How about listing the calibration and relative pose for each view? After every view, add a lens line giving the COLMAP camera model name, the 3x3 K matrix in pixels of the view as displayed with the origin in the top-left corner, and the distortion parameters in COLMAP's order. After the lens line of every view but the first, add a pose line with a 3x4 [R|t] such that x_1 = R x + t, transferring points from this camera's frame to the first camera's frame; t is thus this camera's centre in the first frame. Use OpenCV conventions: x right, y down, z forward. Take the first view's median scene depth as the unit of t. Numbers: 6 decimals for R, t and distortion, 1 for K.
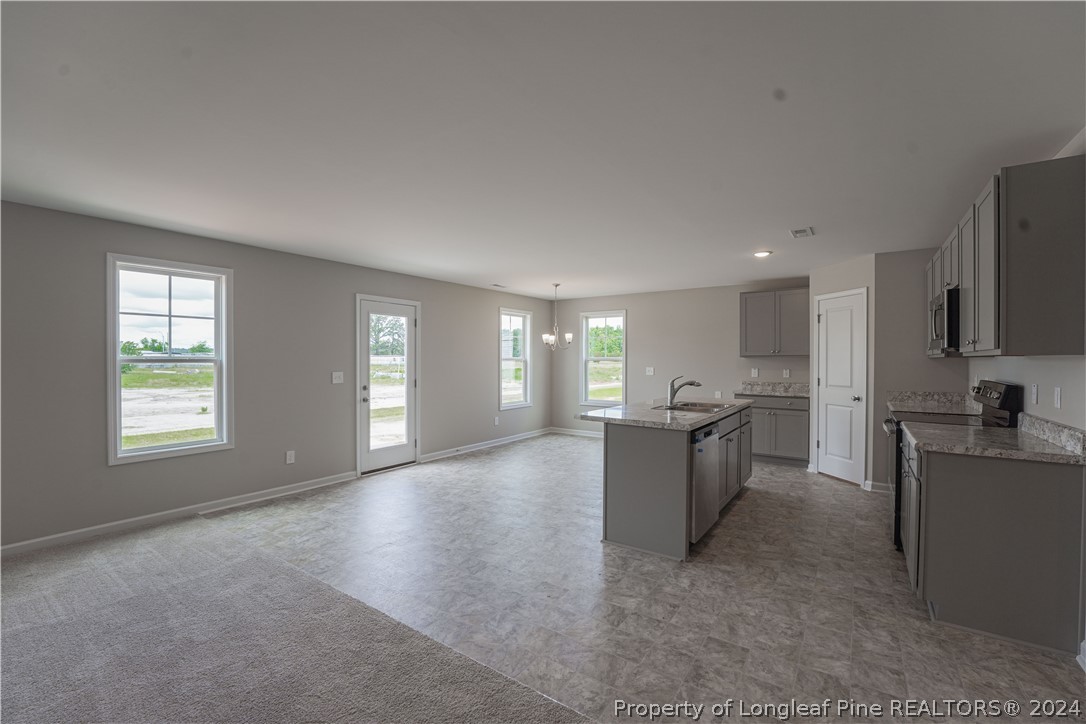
lens RADIAL K [[460.8, 0, 541.7], [0, 460.8, 360.0], [0, 0, 1]] dist [-0.023291, -0.000159]
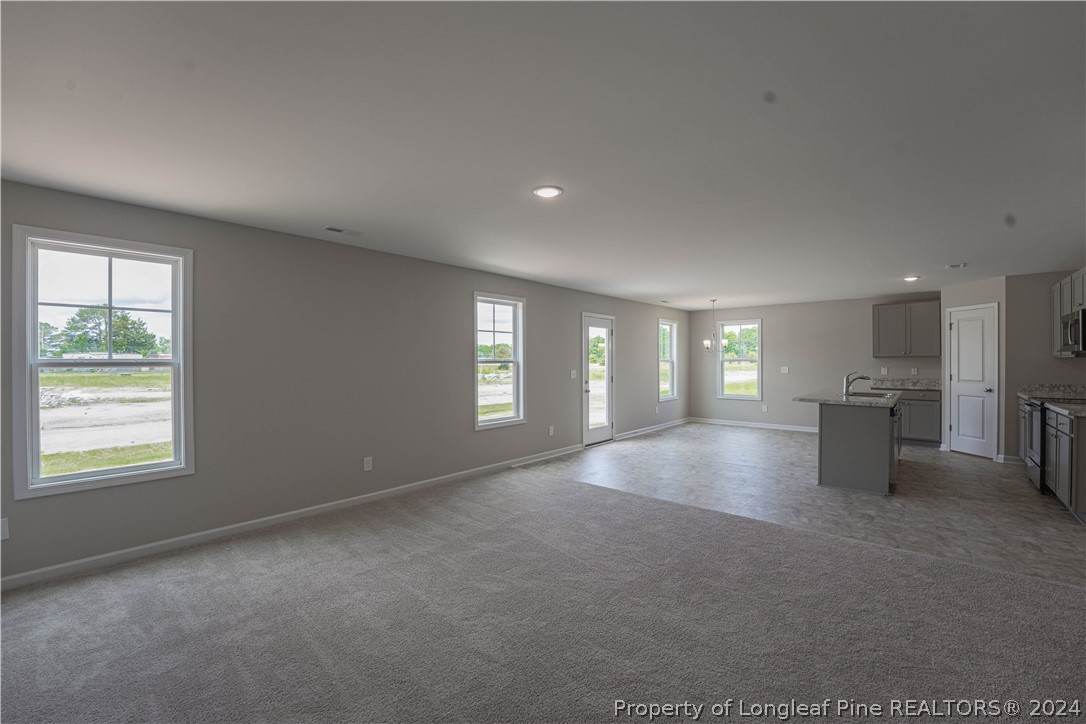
lens RADIAL K [[453.9, 0, 538.0], [0, 453.9, 360.9], [0, 0, 1]] dist [-0.020035, 0.001128]
pose [[0.994248, -0.003773, -0.107033, -0.388431], [0.003639, 0.999992, -0.001451, 0.000527], [0.107037, 0.001053, 0.994254, -0.334732]]
